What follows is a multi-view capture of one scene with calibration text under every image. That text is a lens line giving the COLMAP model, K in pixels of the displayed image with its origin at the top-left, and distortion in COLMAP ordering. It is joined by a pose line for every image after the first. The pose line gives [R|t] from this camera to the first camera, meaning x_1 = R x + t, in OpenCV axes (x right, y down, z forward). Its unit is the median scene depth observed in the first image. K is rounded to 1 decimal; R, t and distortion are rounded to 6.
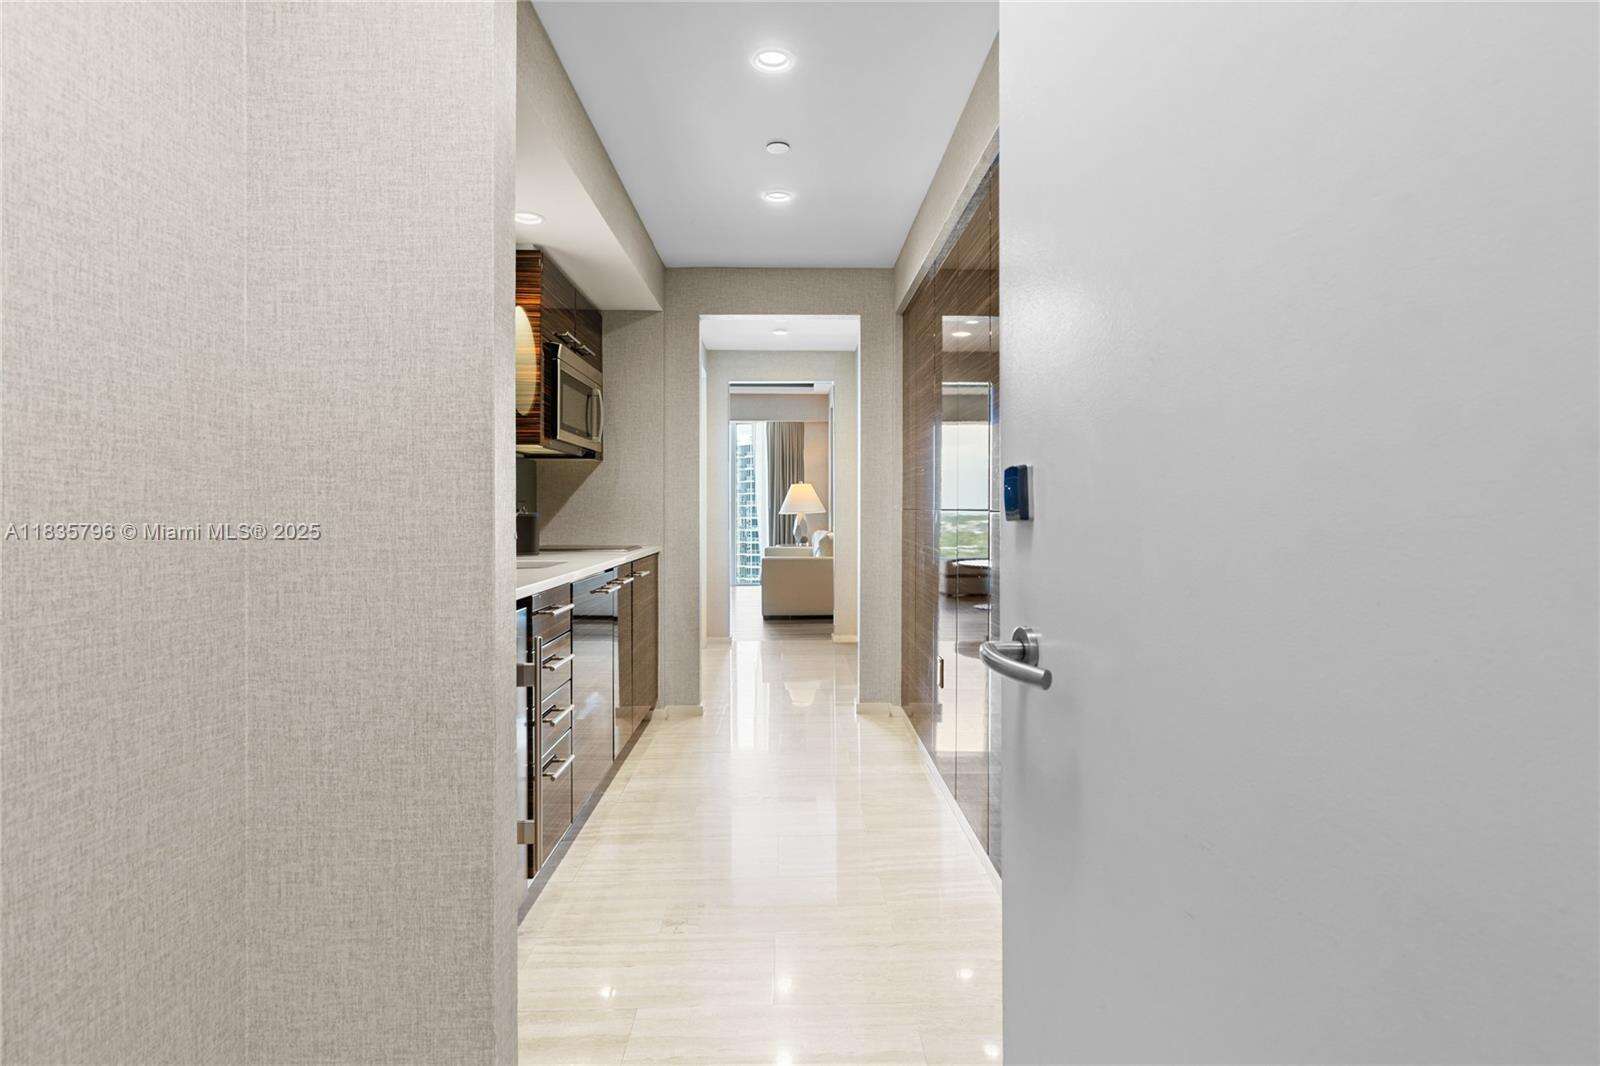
lens RADIAL K [[808.6, 0, 819.1], [0, 808.6, 495.8], [0, 0, 1]] dist [-0.000384, -0.000064]
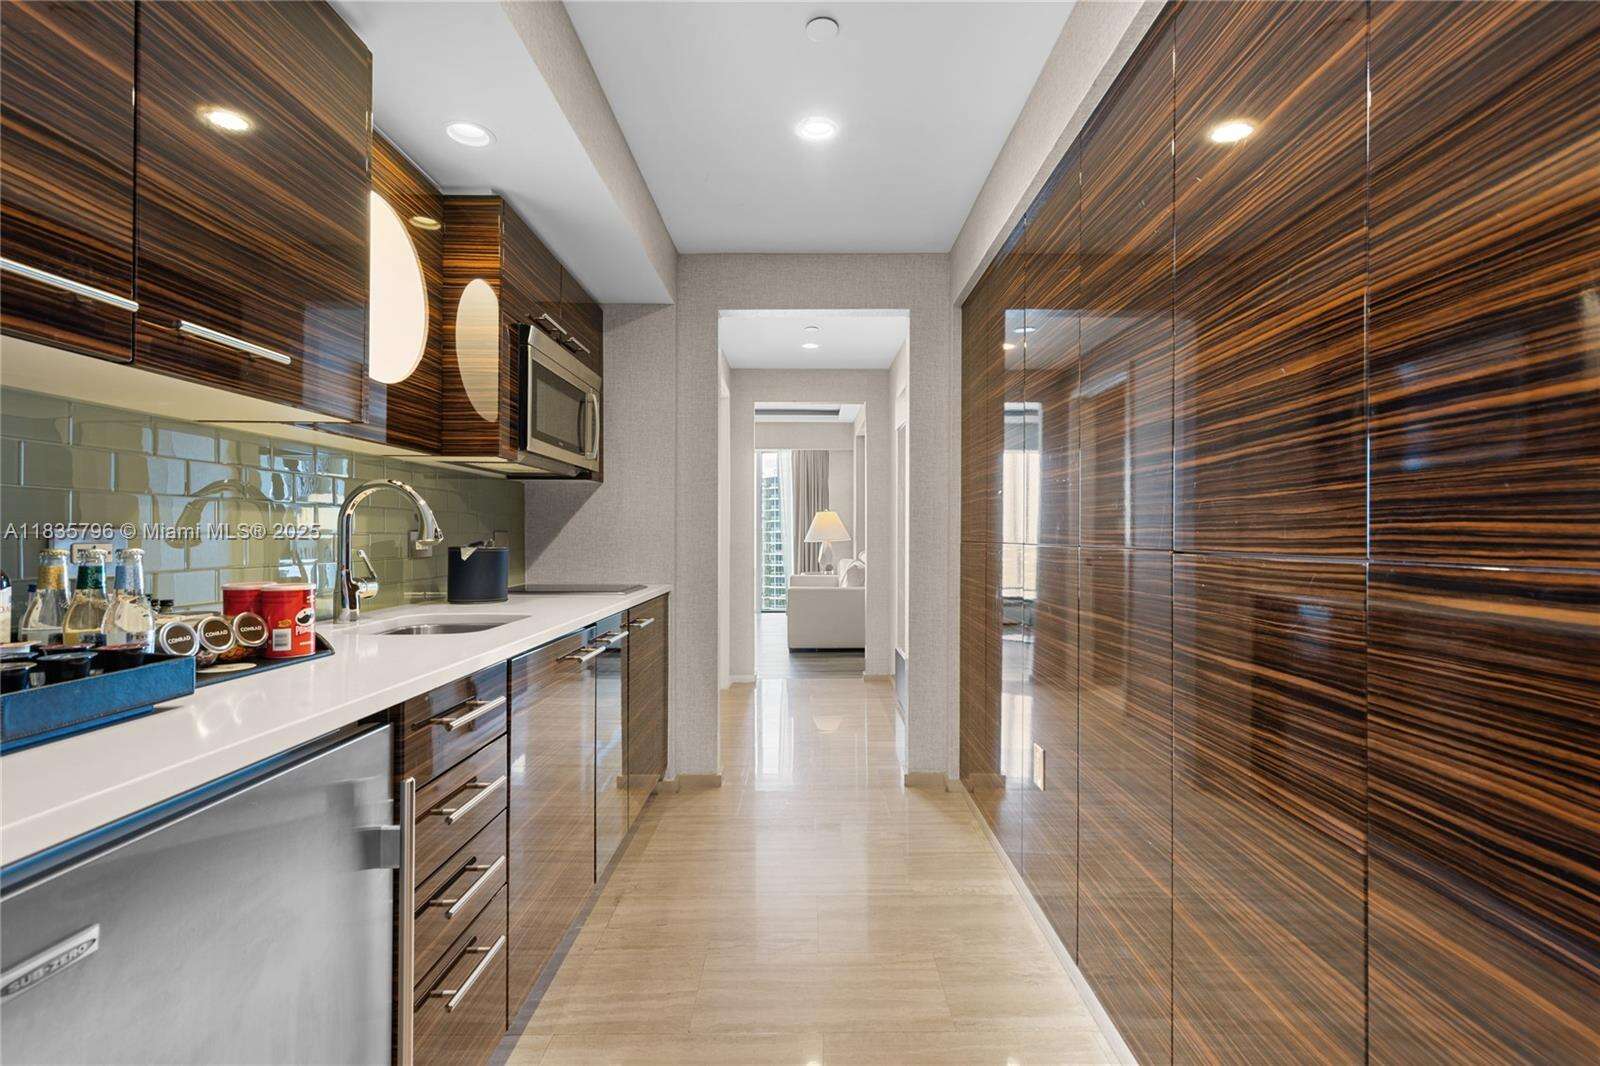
lens RADIAL K [[713.0, 0, 807.0], [0, 713.0, 521.7], [0, 0, 1]] dist [0.002625, -0.000067]
pose [[0.999255, 0.001730, -0.038562, -0.026929], [-0.001805, 0.999997, -0.001904, -0.001655], [0.038559, 0.001972, 0.999254, 0.262923]]
